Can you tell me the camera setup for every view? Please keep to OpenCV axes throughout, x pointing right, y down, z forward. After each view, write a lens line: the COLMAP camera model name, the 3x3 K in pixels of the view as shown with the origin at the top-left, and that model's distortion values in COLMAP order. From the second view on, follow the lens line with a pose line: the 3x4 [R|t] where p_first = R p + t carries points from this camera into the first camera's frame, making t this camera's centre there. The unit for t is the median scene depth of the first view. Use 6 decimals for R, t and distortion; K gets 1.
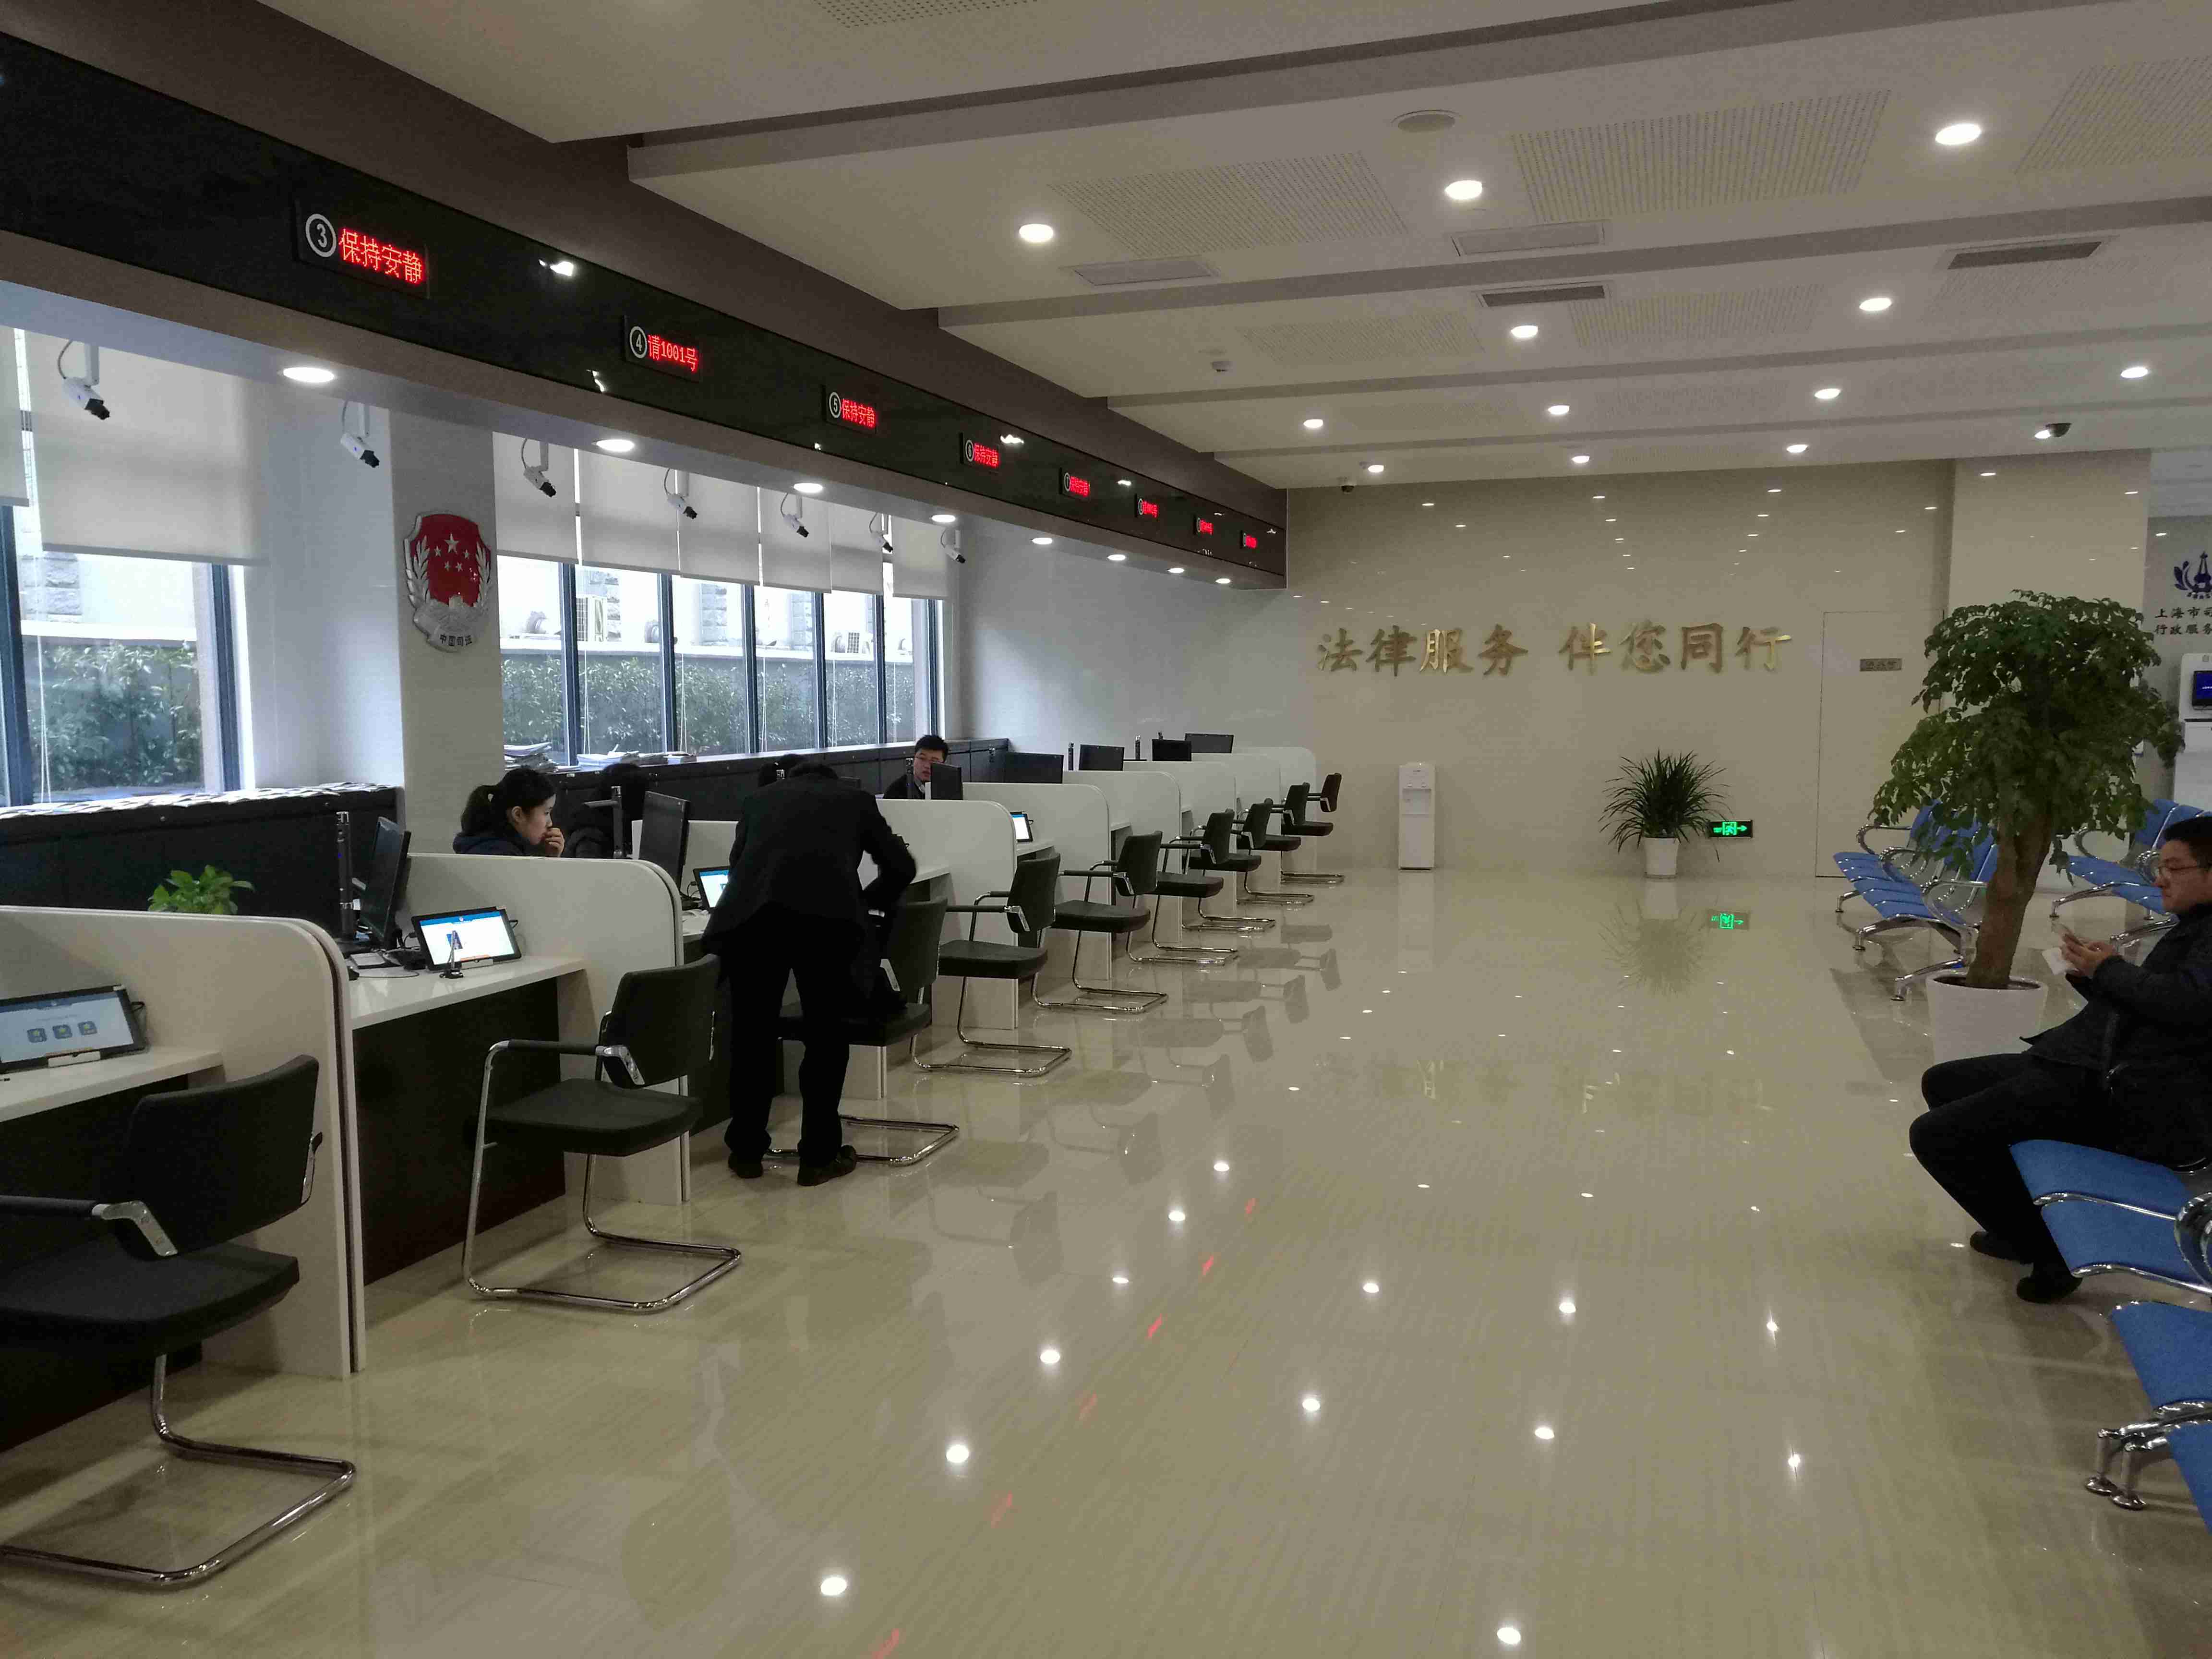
lens RADIAL K [[1743.9, 0, 1106.0], [0, 1743.9, 829.5], [0, 0, 1]] dist [0.008040, 0.006949]
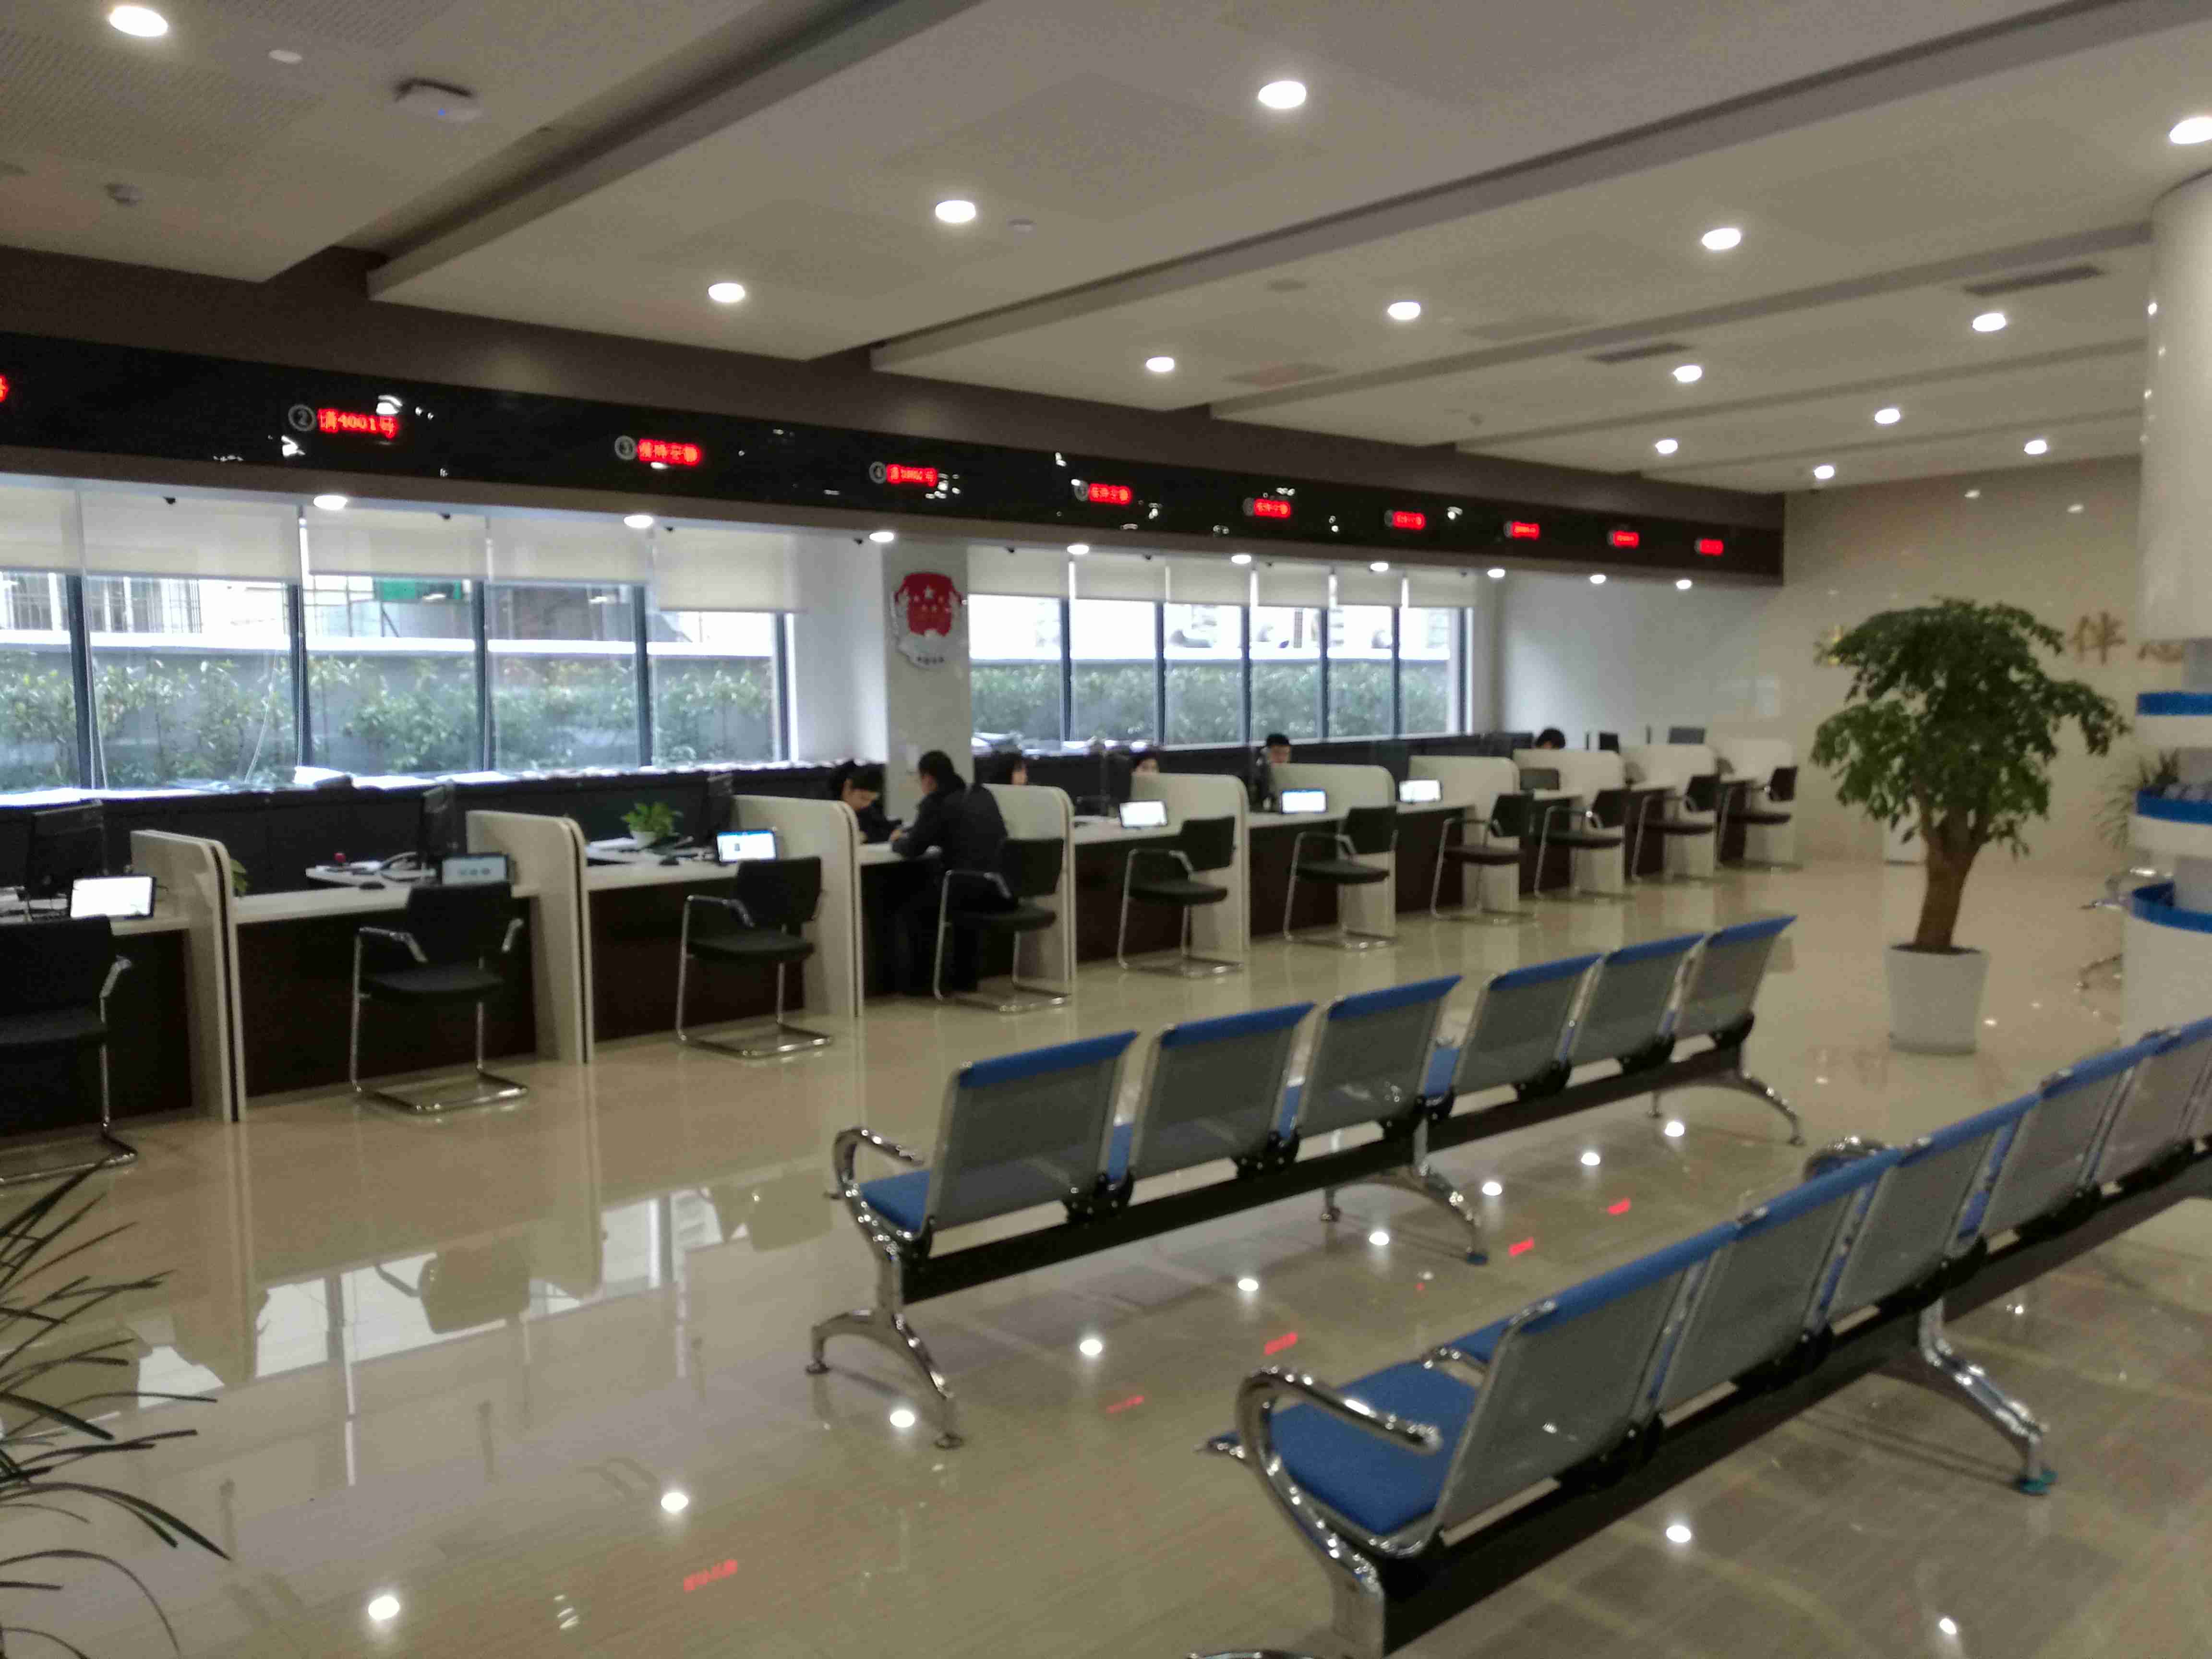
lens RADIAL K [[1743.9, 0, 1106.0], [0, 1743.9, 829.5], [0, 0, 1]] dist [0.008040, 0.006949]
pose [[0.876540, 0.028350, -0.480493, 0.445585], [-0.027979, 0.999577, 0.007935, 0.014201], [0.480515, 0.006488, 0.876963, -0.177389]]
